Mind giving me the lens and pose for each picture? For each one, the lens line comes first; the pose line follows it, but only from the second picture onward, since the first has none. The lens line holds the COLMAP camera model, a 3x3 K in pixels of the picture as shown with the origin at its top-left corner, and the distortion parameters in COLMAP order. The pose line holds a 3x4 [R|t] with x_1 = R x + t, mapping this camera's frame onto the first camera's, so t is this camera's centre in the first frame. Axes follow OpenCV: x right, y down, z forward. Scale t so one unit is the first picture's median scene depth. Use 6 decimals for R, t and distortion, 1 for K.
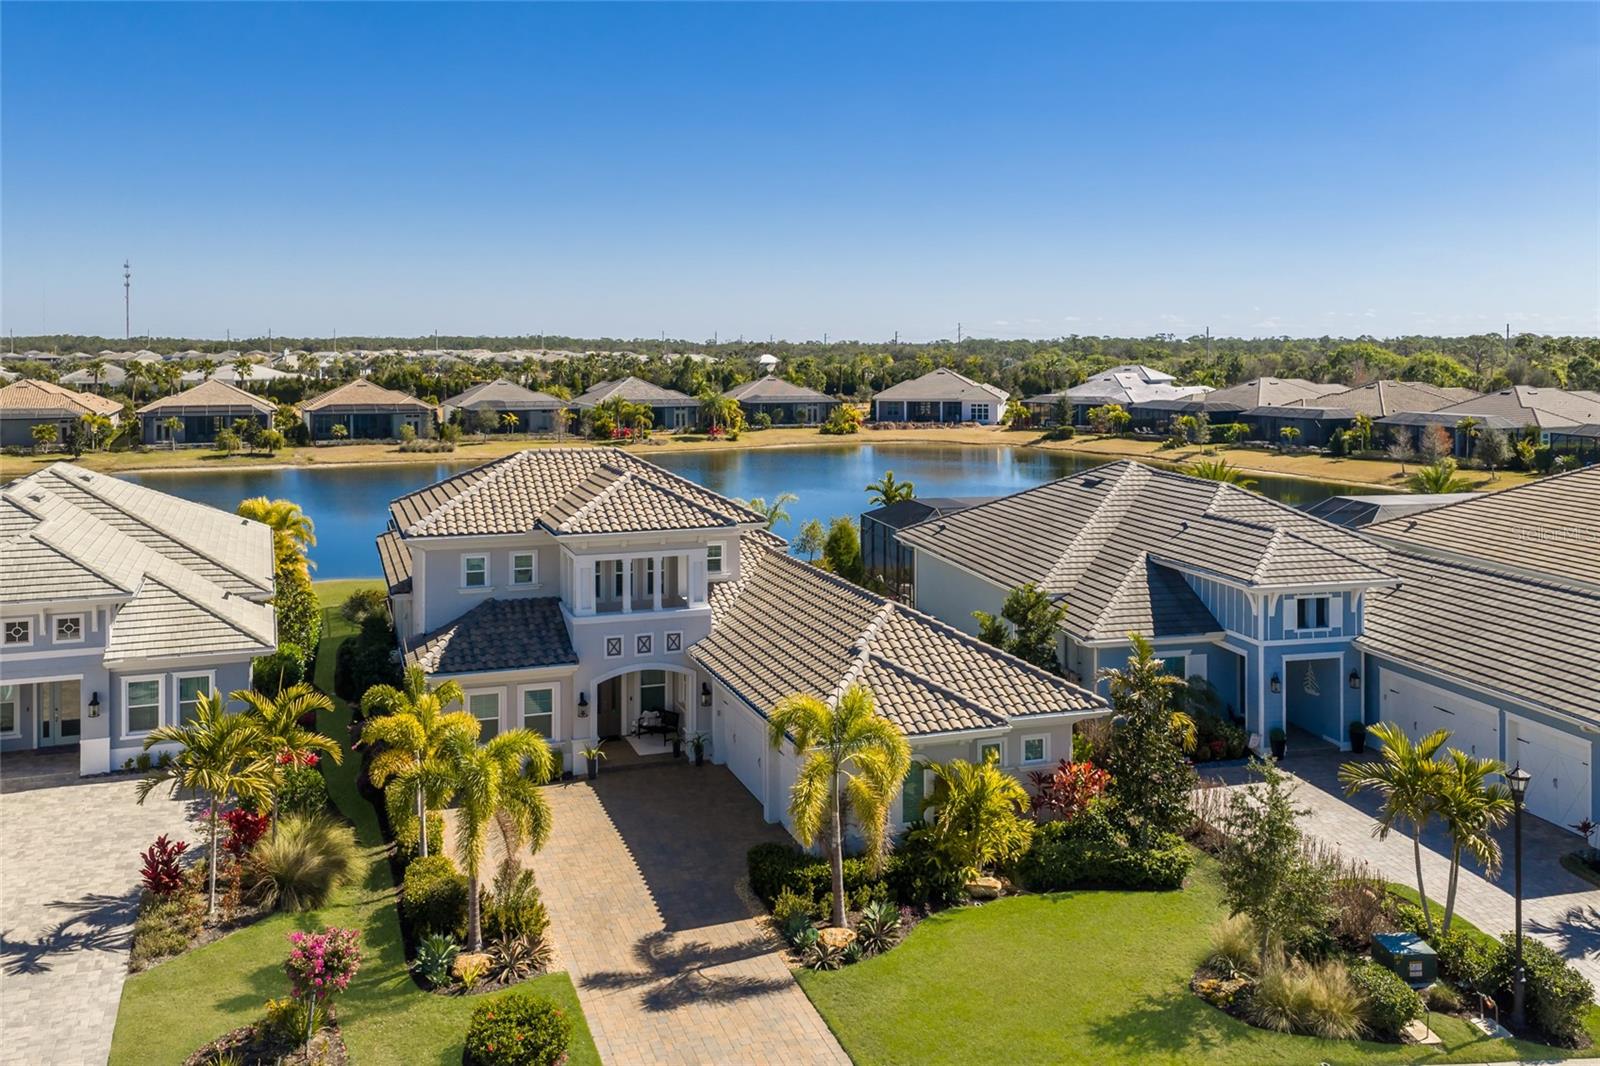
lens RADIAL K [[1353.7, 0, 796.0], [0, 1353.7, 362.7], [0, 0, 1]] dist [0.036669, -0.050121]
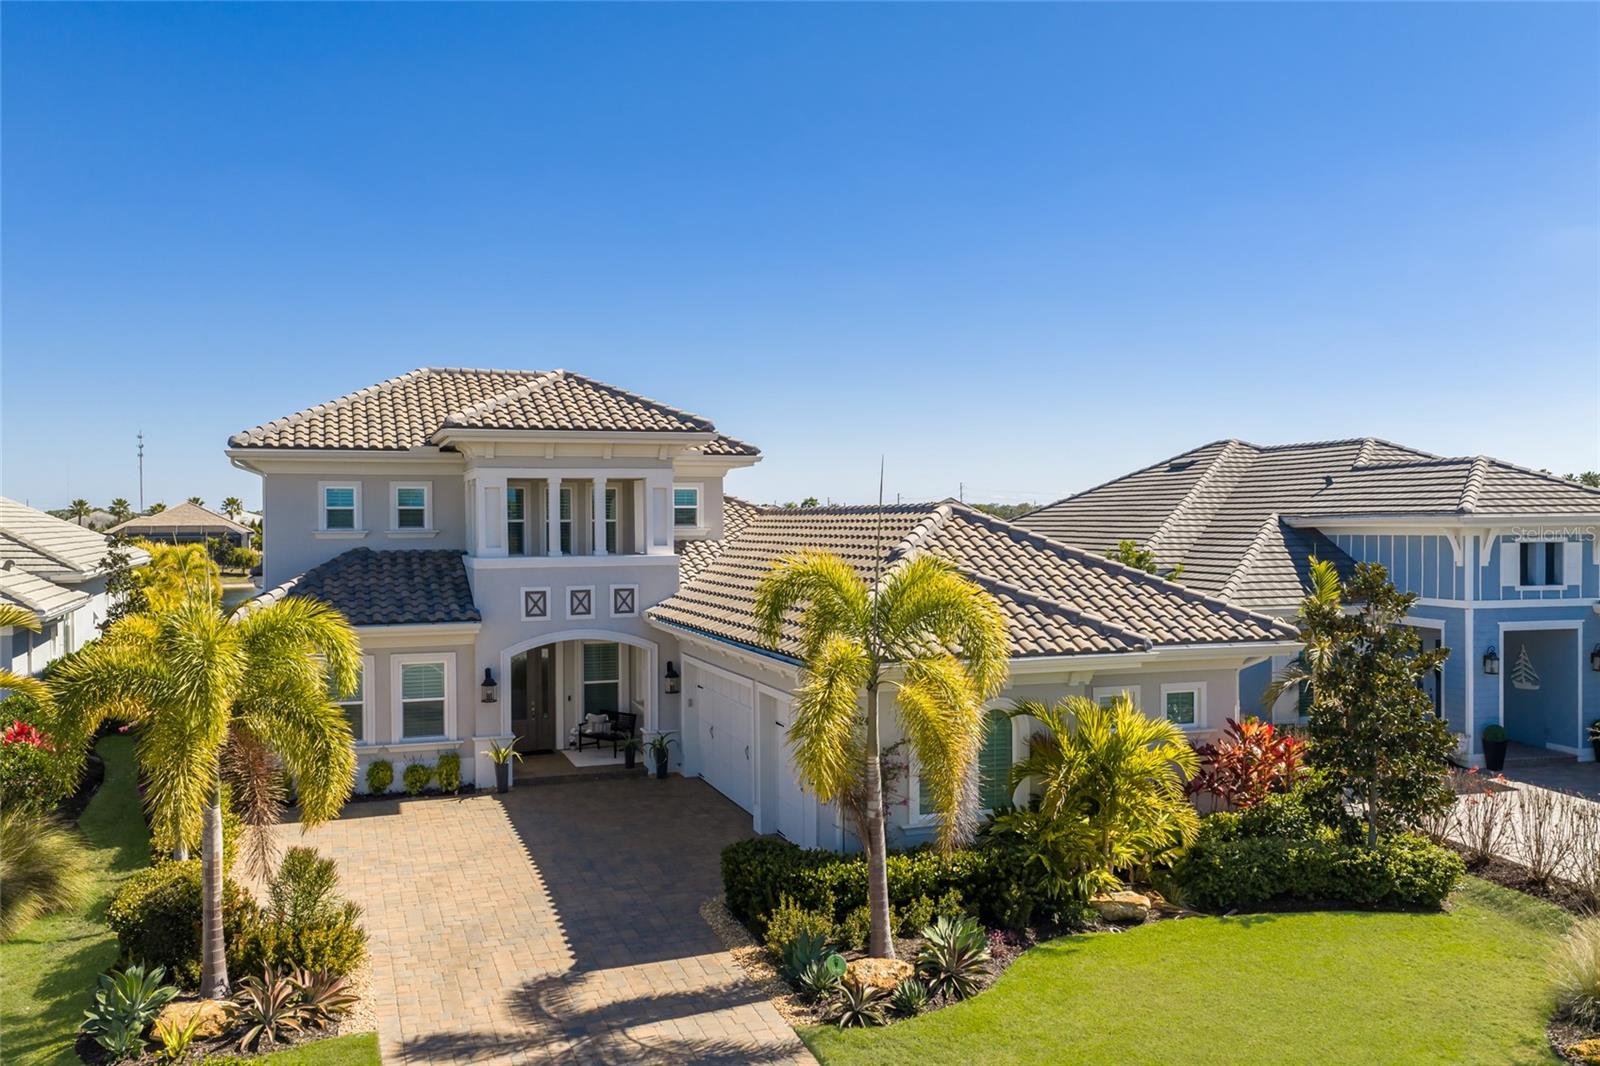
lens RADIAL K [[1318.6, 0, 801.5], [0, 1318.6, 550.6], [0, 0, 1]] dist [0.022953, -0.010195]
pose [[0.999986, -0.005044, 0.001447, -0.001069], [0.005027, 0.999920, 0.011635, 0.222251], [-0.001505, -0.011628, 0.999931, 0.423590]]
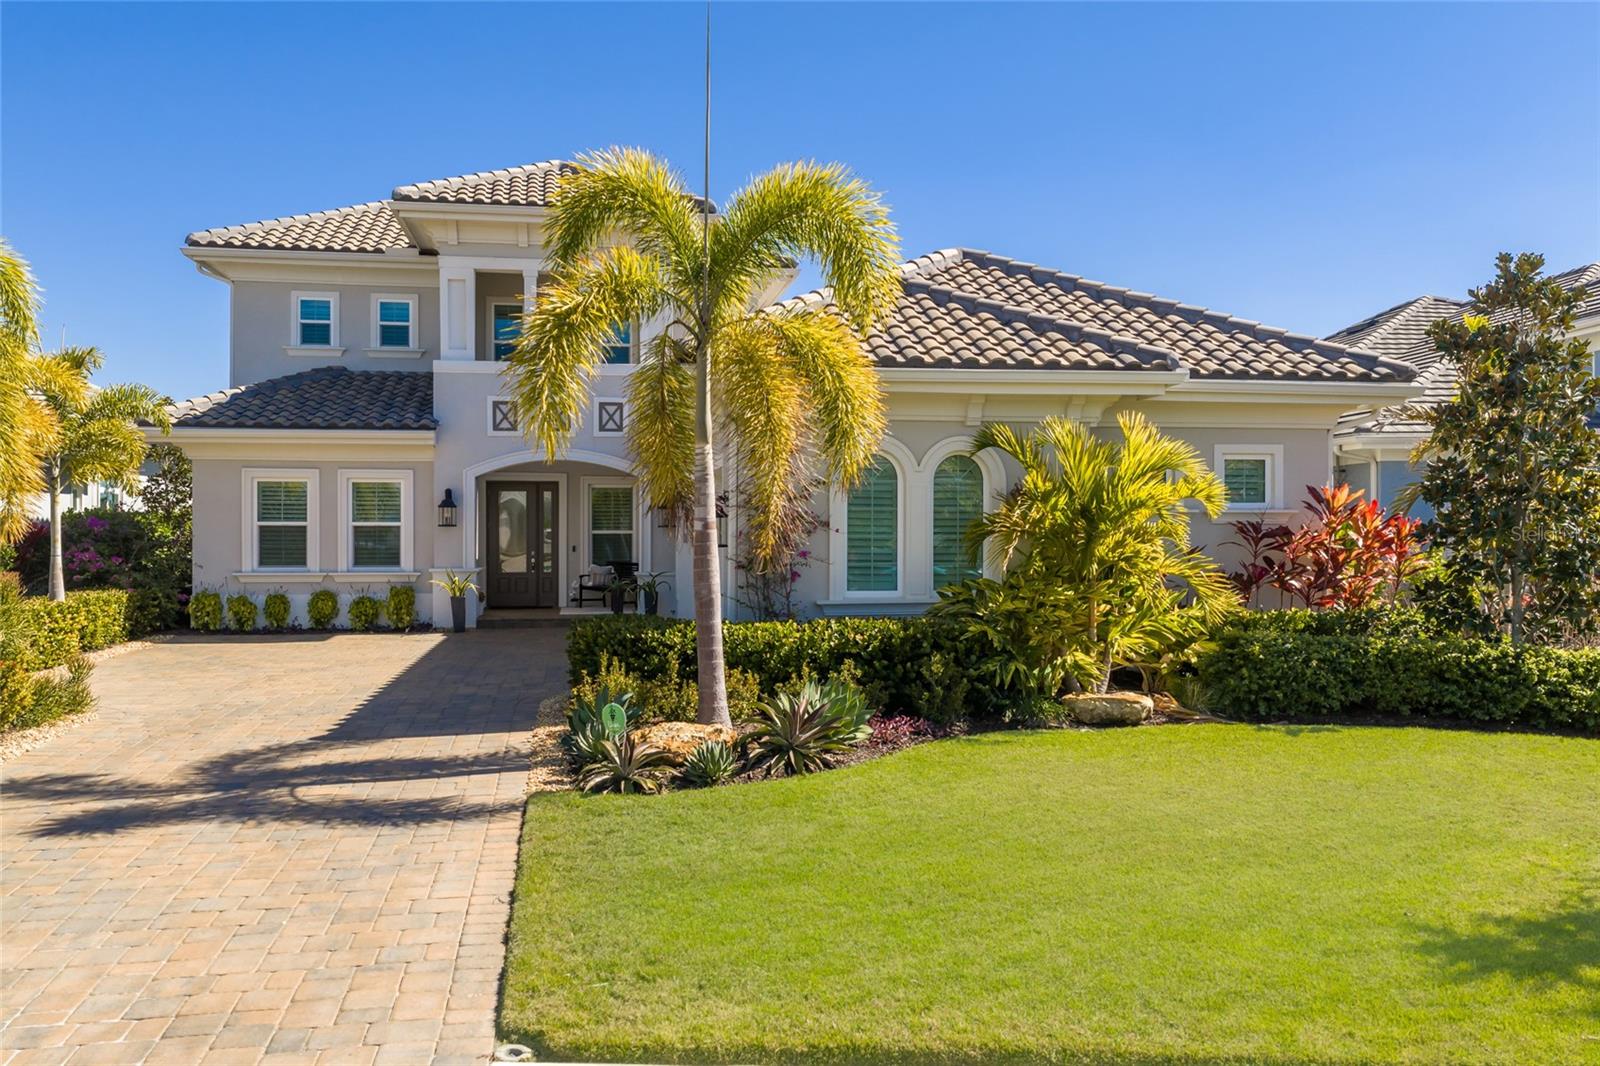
lens RADIAL K [[1320.4, 0, 800.0], [0, 1320.4, 533.0], [0, 0, 1]] dist [0.013095, 0.001732]
pose [[0.984970, 0.001975, -0.172716, 0.113865], [-0.003206, 0.999971, -0.006847, 0.333562], [0.172698, 0.007298, 0.984948, 0.583169]]
